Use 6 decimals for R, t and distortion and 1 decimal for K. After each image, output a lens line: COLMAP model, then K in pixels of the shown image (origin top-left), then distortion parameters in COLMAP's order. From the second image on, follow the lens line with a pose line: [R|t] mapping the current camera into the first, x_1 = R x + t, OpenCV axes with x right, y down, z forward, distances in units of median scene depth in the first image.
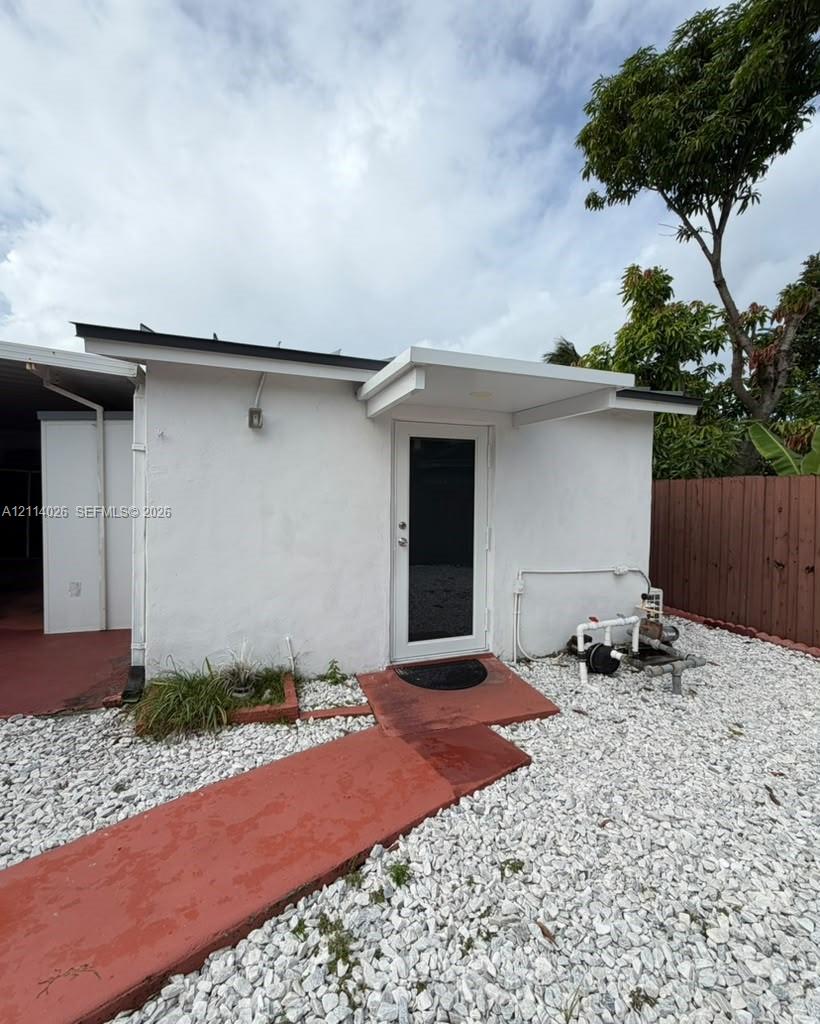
lens RADIAL K [[464.5, 0, 410.6], [0, 464.5, 510.3], [0, 0, 1]] dist [0.010409, -0.004473]
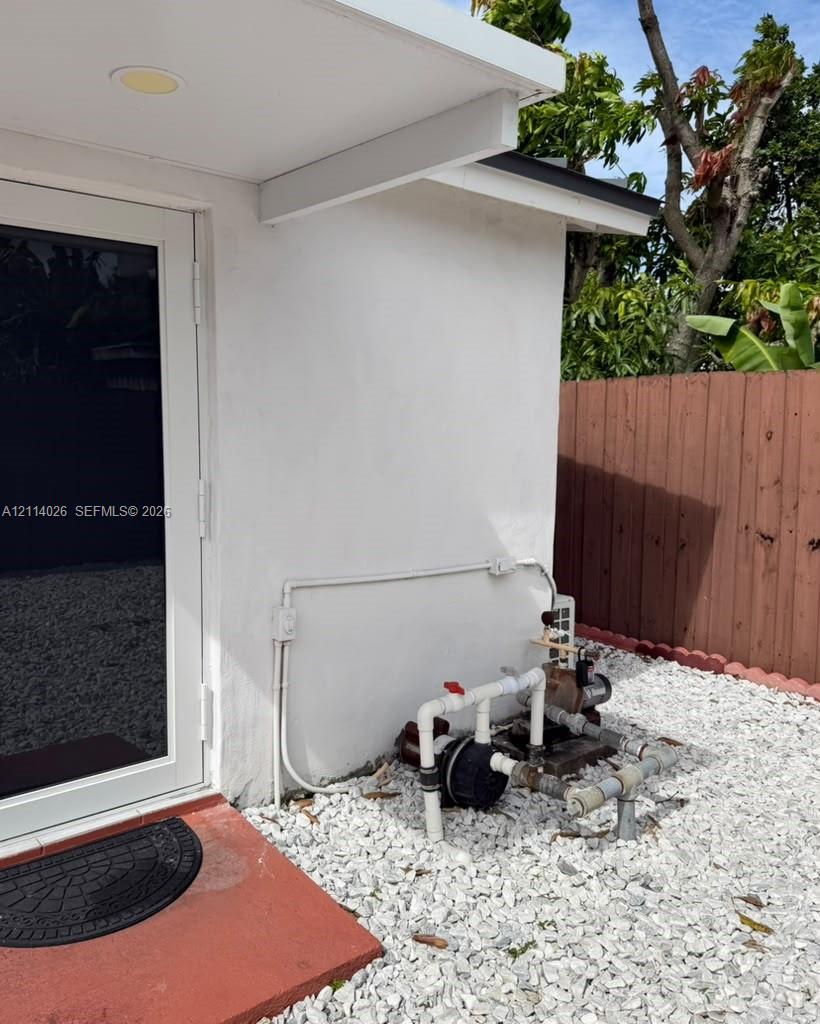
lens RADIAL K [[464.5, 0, 410.6], [0, 464.5, 510.3], [0, 0, 1]] dist [0.010409, -0.004473]
pose [[0.931935, -0.044313, 0.359908, 0.206643], [0.007843, 0.994736, 0.102166, 0.025987], [-0.362541, -0.092389, 0.927377, 0.625632]]
